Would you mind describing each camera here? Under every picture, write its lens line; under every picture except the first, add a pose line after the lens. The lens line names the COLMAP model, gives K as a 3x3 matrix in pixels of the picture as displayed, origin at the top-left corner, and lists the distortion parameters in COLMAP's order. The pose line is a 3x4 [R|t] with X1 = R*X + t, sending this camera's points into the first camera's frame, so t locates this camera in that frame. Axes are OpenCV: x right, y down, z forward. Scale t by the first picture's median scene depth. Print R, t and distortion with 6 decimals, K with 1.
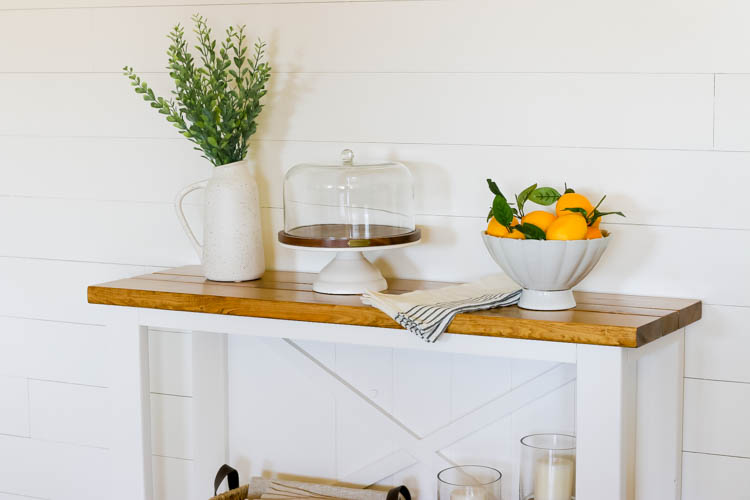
lens RADIAL K [[1770.9, 0, 375.0], [0, 1770.9, 250.0], [0, 0, 1]] dist [-0.026496, -0.475778]
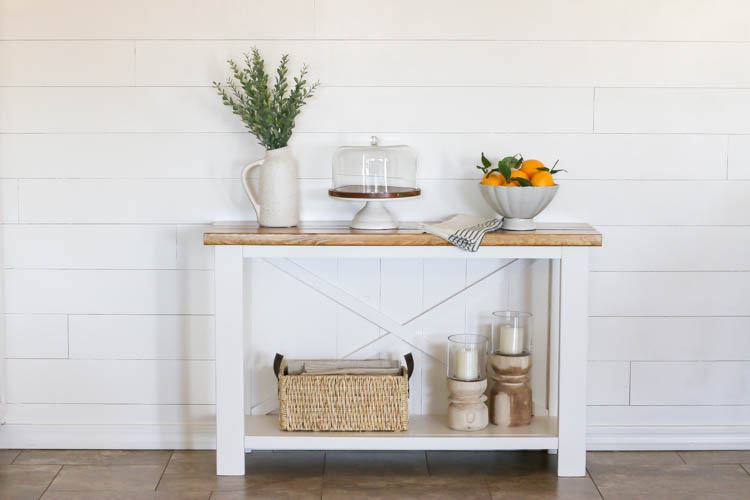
lens RADIAL K [[1770.9, 0, 375.0], [0, 1770.9, 250.0], [0, 0, 1]] dist [-0.026496, -0.475778]
pose [[0.879735, -0.042357, 0.473575, -0.749003], [0.048457, 0.998825, -0.000680, 0.043331], [-0.472989, 0.023546, 0.880753, -0.354747]]
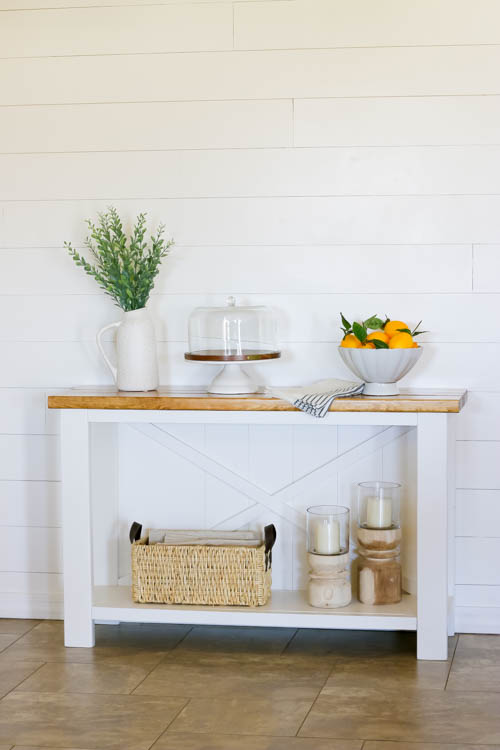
lens RADIAL K [[1770.9, 0, 250.0], [0, 1770.9, 375.0], [0, 0, 1]] dist [-0.026496, -0.475778]
pose [[0.953057, -0.025216, 0.301740, -0.447956], [0.038806, 0.998480, -0.039129, 0.066903], [-0.300295, 0.049001, 0.952587, -0.407563]]
